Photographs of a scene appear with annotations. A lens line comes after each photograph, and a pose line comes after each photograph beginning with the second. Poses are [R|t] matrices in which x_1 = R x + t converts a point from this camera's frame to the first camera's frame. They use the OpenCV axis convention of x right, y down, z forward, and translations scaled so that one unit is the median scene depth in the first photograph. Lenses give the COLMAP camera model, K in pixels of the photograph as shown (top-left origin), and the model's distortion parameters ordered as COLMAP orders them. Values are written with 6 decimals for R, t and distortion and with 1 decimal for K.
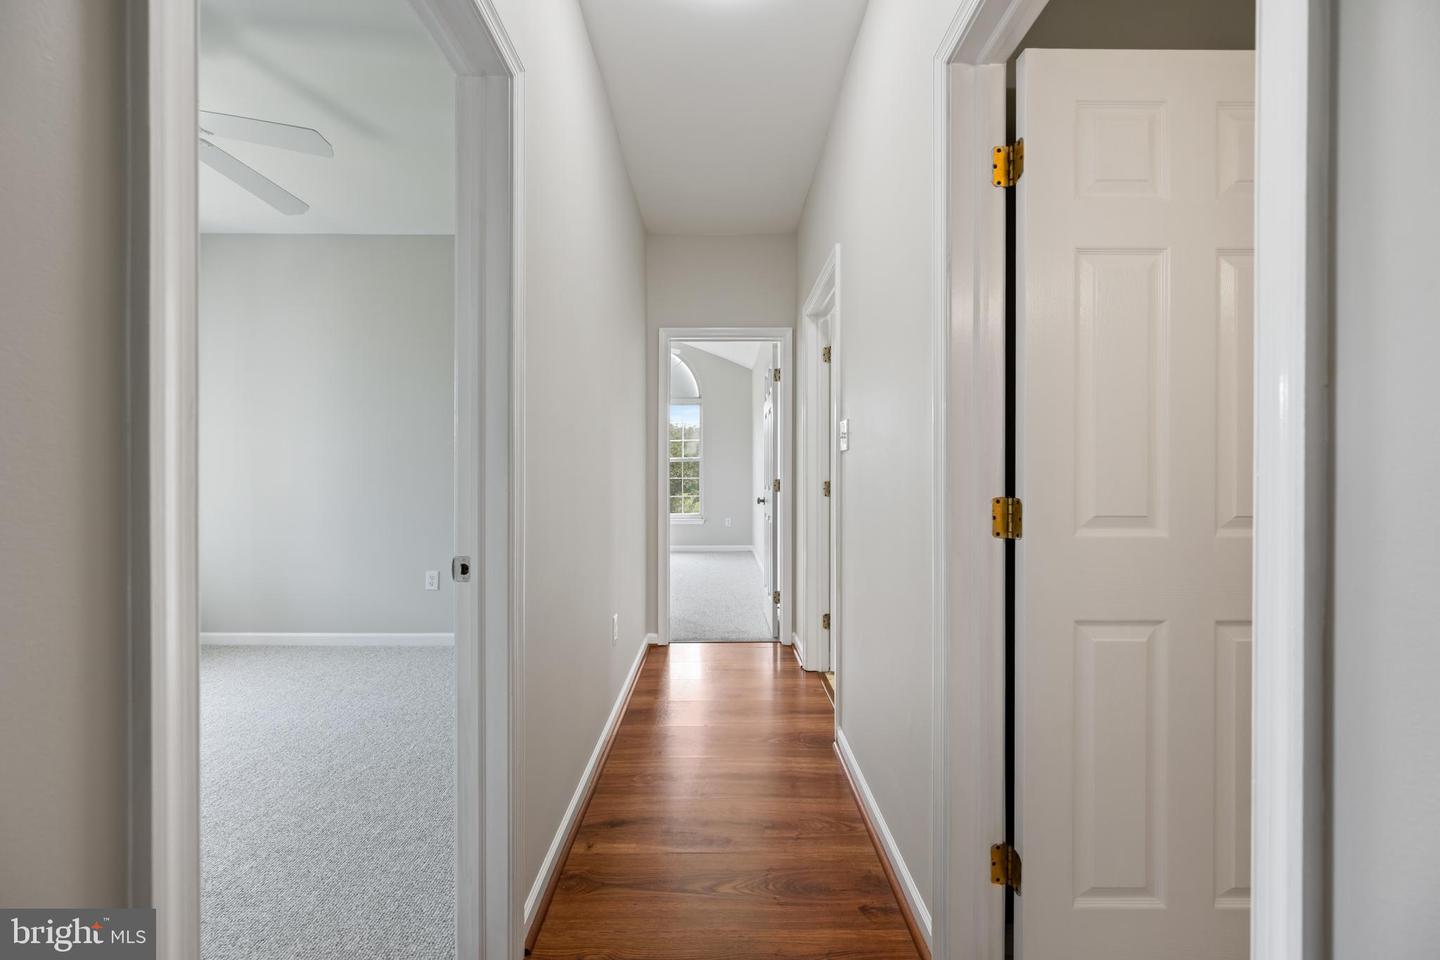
lens RADIAL K [[568.6, 0, 721.2], [0, 568.6, 481.0], [0, 0, 1]] dist [0.003669, -0.000477]
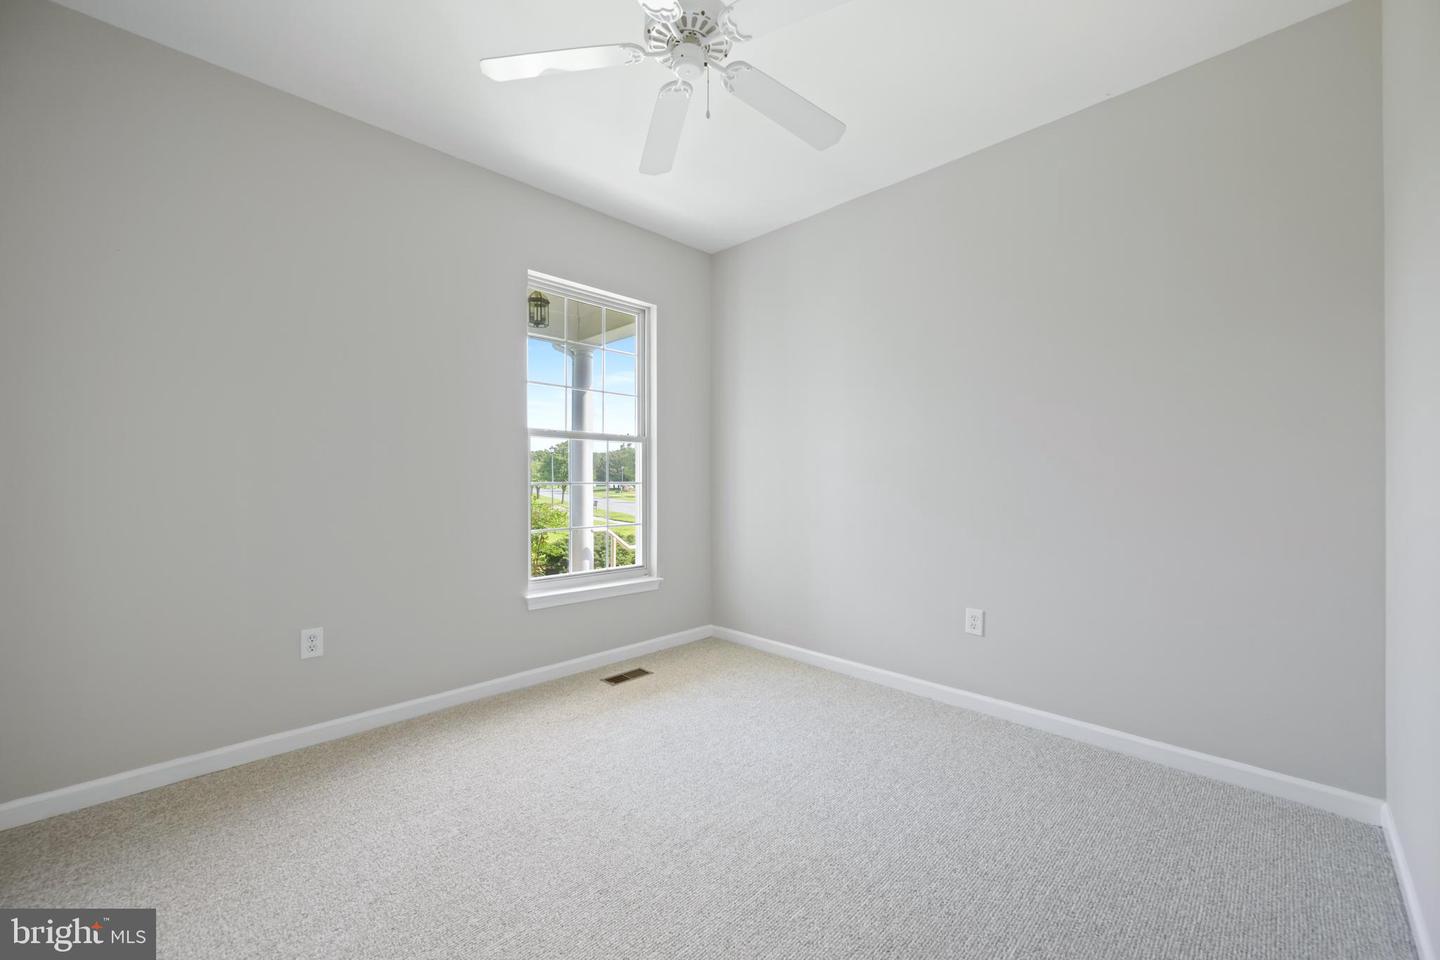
lens RADIAL K [[568.6, 0, 724.0], [0, 568.6, 481.4], [0, 0, 1]] dist [0.003669, -0.000477]
pose [[0.710646, -0.005811, -0.703526, -0.246901], [-0.002304, 0.999941, -0.010587, 0.002868], [0.703546, 0.009144, 0.710591, 0.280652]]
